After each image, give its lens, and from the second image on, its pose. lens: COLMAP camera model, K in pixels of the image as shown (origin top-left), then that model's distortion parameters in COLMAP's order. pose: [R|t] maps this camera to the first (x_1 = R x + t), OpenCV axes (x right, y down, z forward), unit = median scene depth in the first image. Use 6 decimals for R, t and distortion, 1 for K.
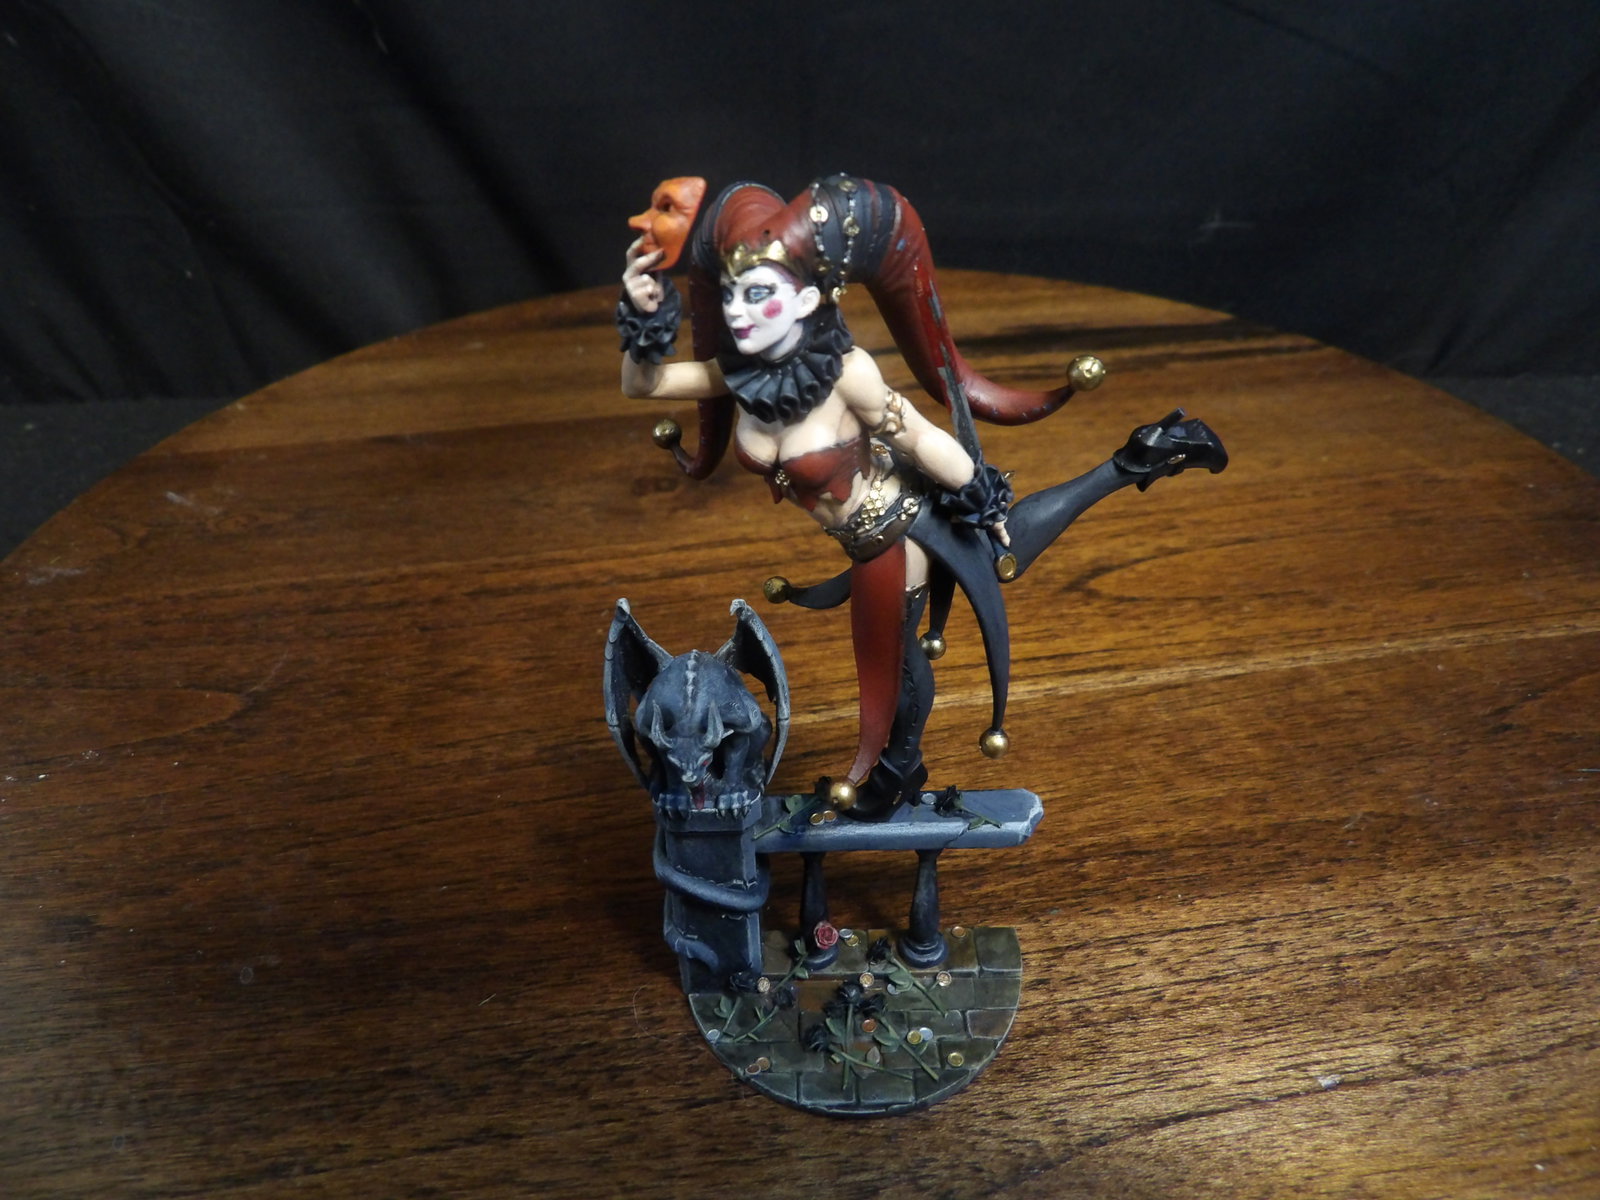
lens RADIAL K [[1151.3, 0, 849.6], [0, 1151.3, 651.9], [0, 0, 1]] dist [-0.042728, 0.029455]
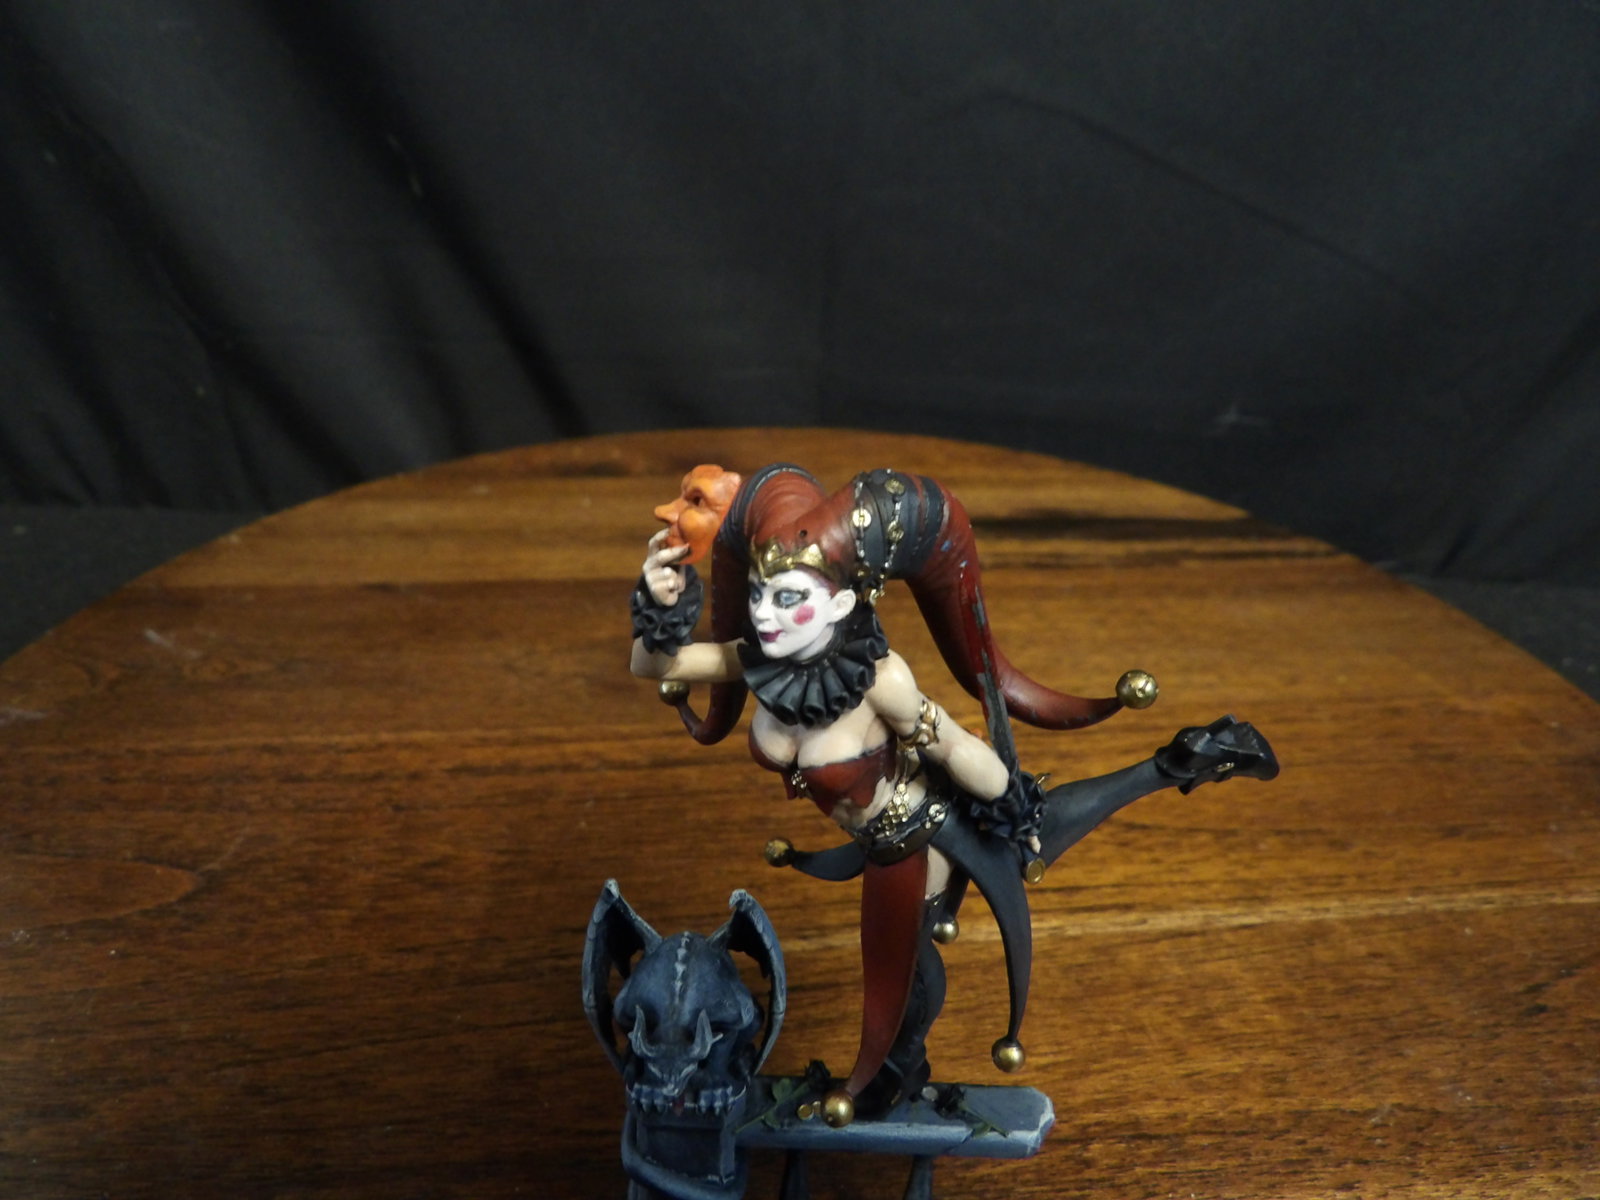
lens RADIAL K [[1151.3, 0, 849.6], [0, 1151.3, 651.9], [0, 0, 1]] dist [-0.042728, 0.029455]
pose [[0.997751, 0.066348, 0.009540, -0.020227], [-0.065068, 0.992868, -0.099893, -0.097077], [-0.016100, 0.099047, 0.994952, 0.050096]]
